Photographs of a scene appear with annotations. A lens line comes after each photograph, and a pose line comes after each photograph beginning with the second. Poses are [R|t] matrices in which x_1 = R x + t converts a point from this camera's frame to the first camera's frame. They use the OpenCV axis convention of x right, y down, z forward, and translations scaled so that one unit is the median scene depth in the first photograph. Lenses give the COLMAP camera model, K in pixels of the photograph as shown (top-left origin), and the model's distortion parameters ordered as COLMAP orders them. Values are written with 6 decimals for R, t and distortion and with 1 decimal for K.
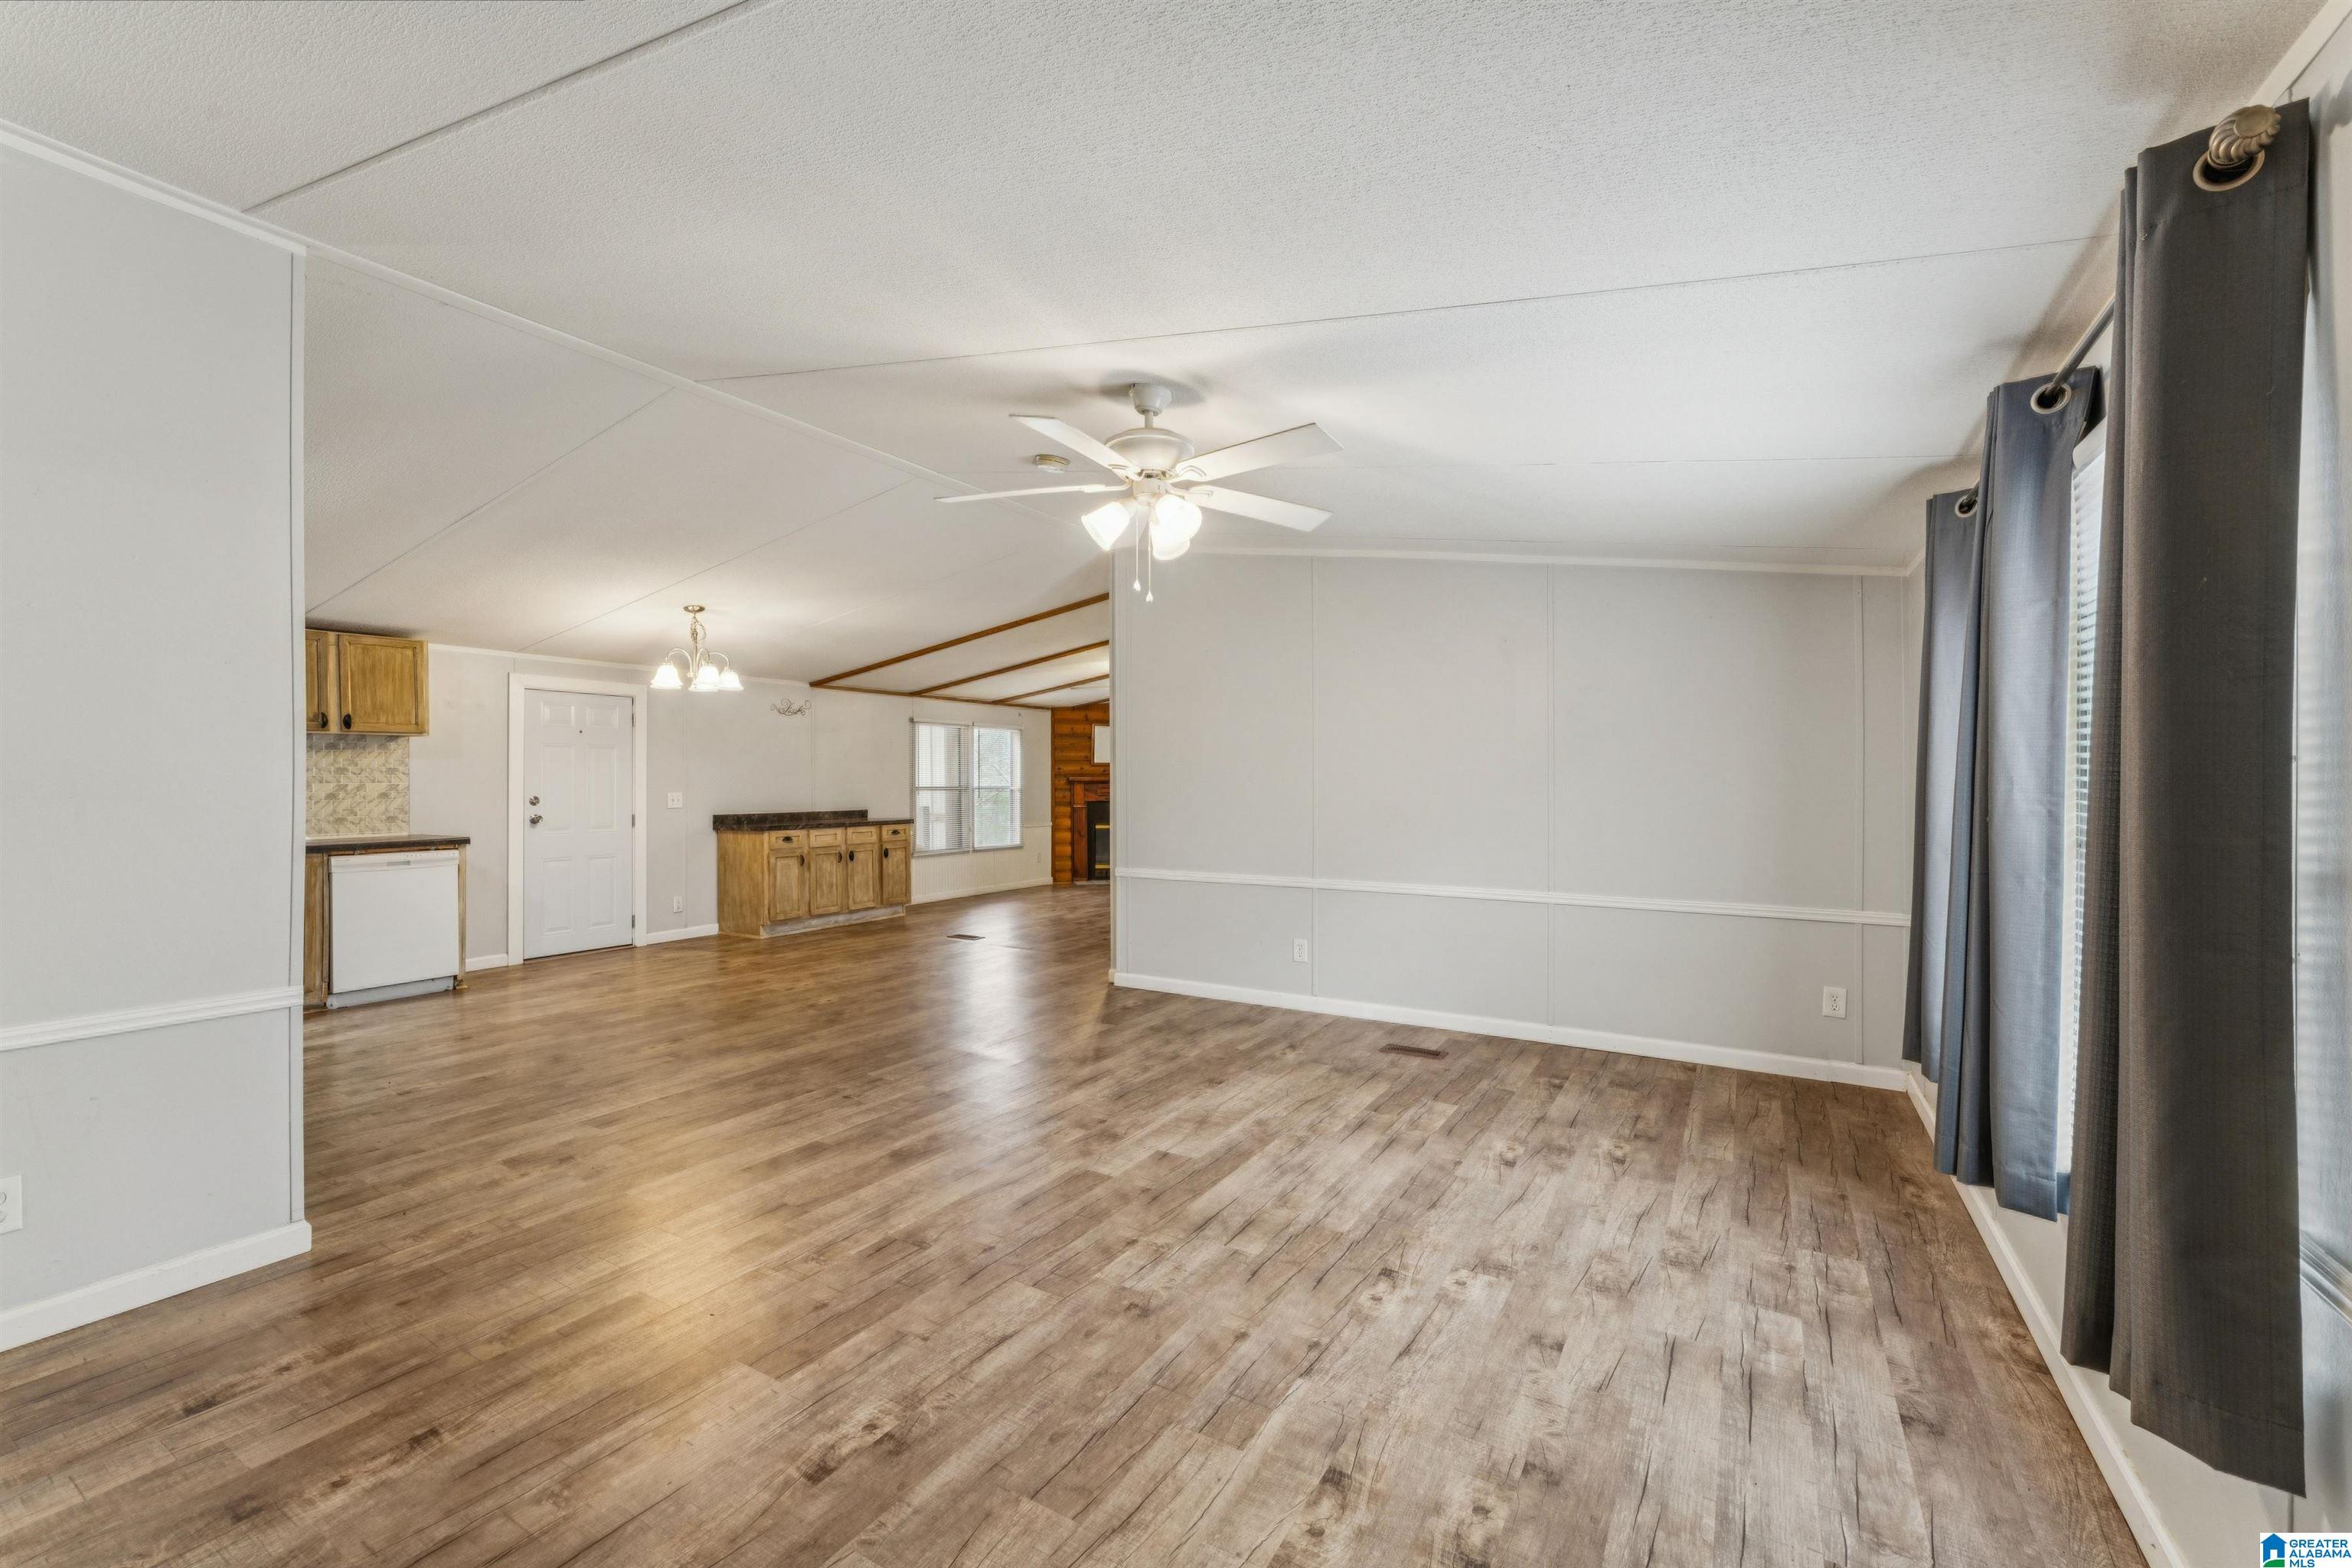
lens RADIAL K [[950.0, 0, 1166.8], [0, 950.0, 781.2], [0, 0, 1]] dist [-0.002575, 0.000261]
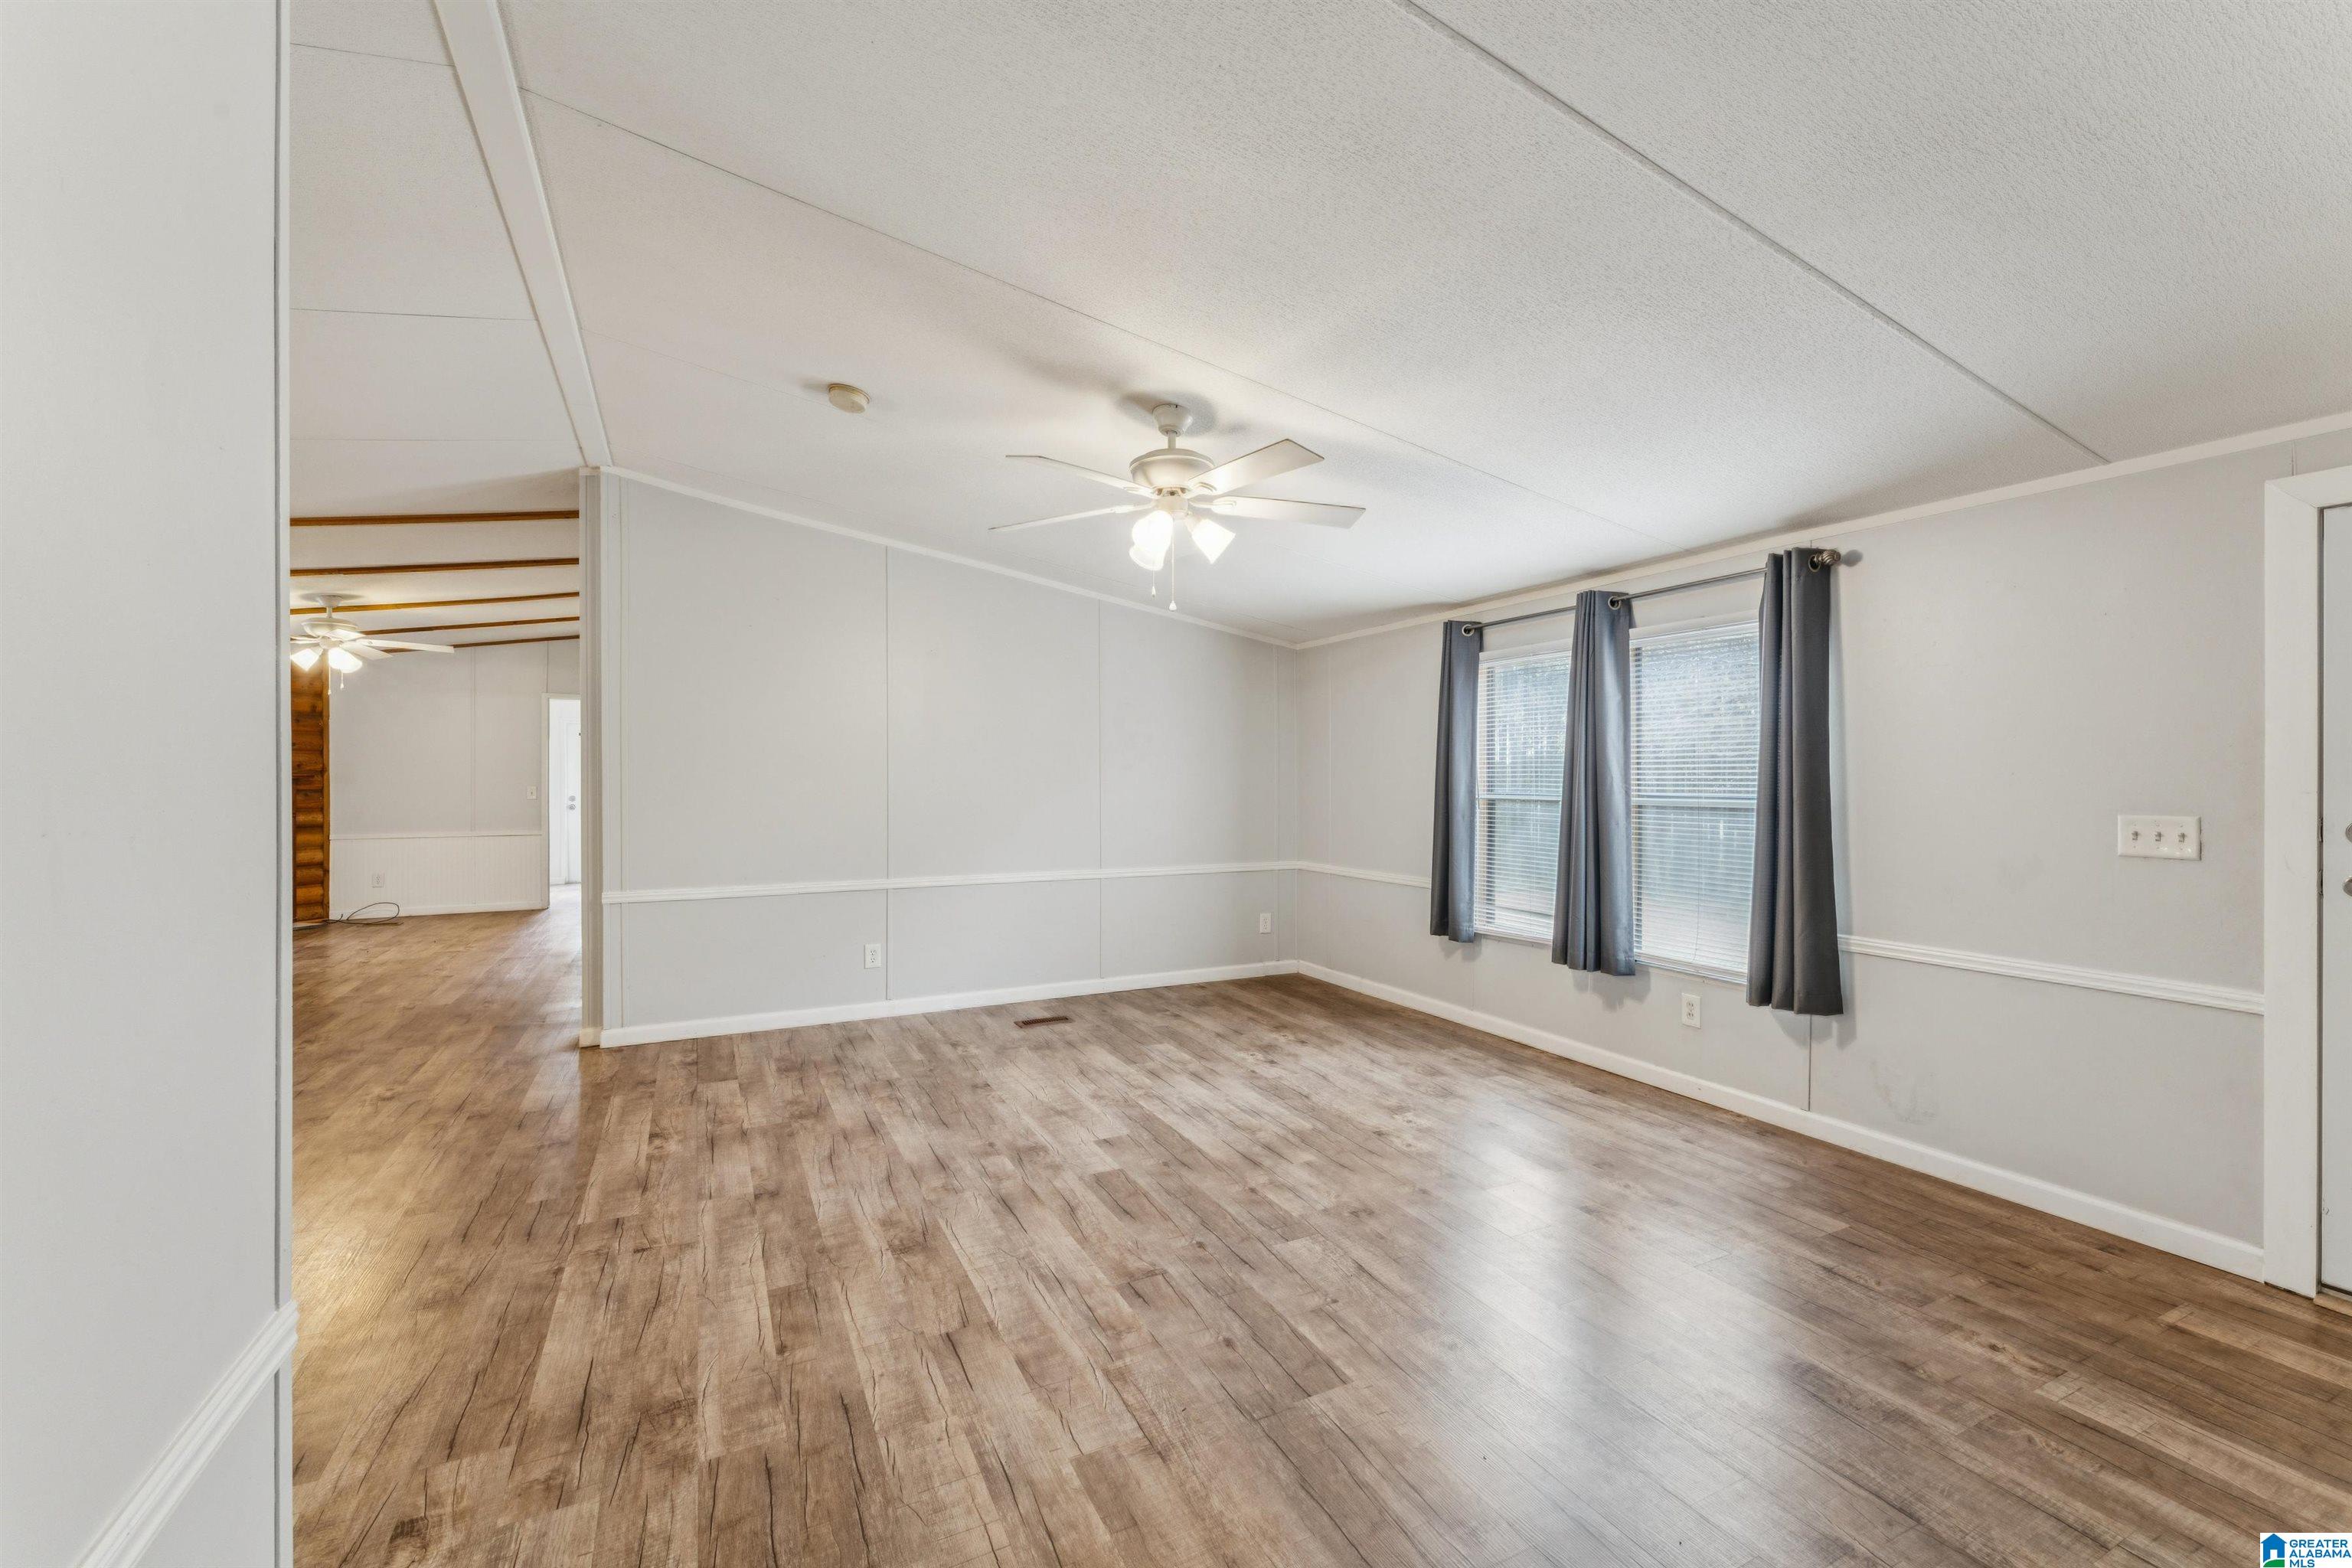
lens RADIAL K [[950.0, 0, 1166.8], [0, 950.0, 781.2], [0, 0, 1]] dist [-0.002575, 0.000261]
pose [[0.543581, -0.003945, 0.839348, -0.842540], [0.001462, 0.999992, 0.003753, -0.001432], [-0.839356, -0.000813, 0.543582, 0.389154]]
